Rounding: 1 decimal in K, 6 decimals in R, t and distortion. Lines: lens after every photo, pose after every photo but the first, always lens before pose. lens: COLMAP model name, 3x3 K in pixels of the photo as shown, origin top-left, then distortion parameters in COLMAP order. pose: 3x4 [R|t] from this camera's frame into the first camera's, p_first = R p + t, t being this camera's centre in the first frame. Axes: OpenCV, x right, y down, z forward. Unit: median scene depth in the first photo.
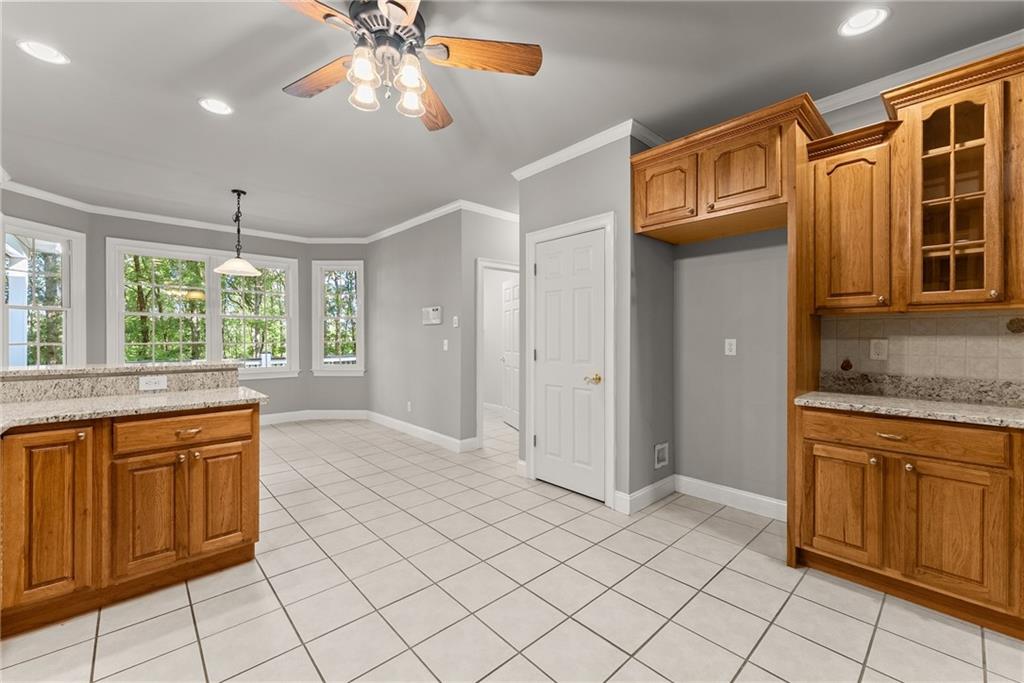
lens RADIAL K [[420.6, 0, 512.3], [0, 420.6, 348.7], [0, 0, 1]] dist [0.003664, 0.000147]
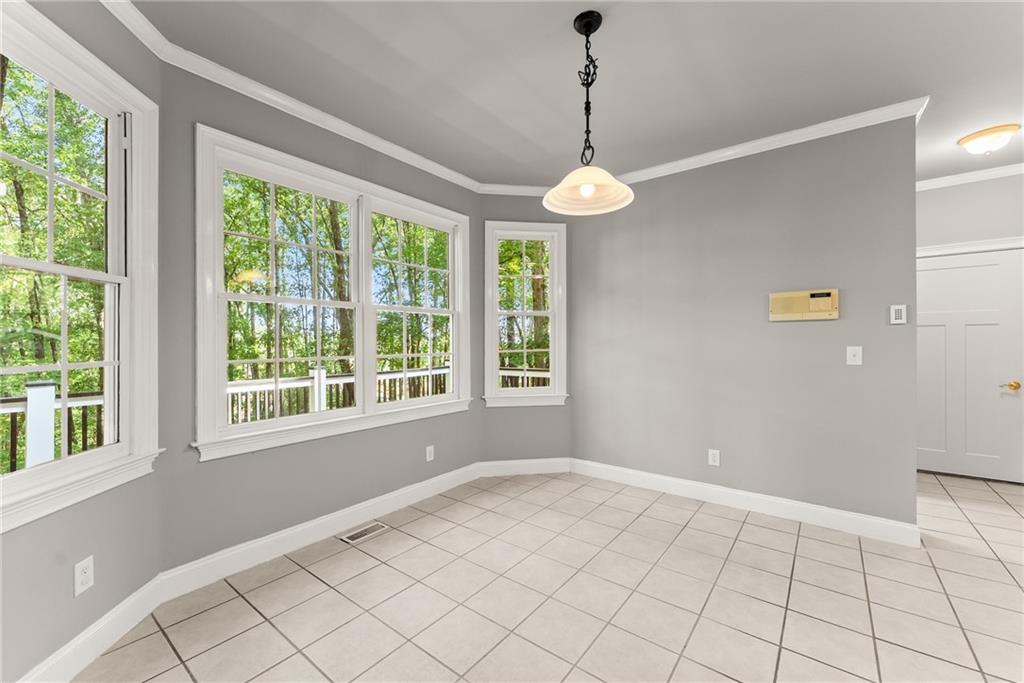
lens RADIAL K [[409.7, 0, 509.2], [0, 409.7, 340.1], [0, 0, 1]] dist [0.006862, 0.000432]
pose [[0.985300, 0.000604, 0.170832, -0.556144], [0.007269, 0.998940, -0.045459, -0.005670], [-0.170679, 0.046032, 0.984251, 0.405810]]
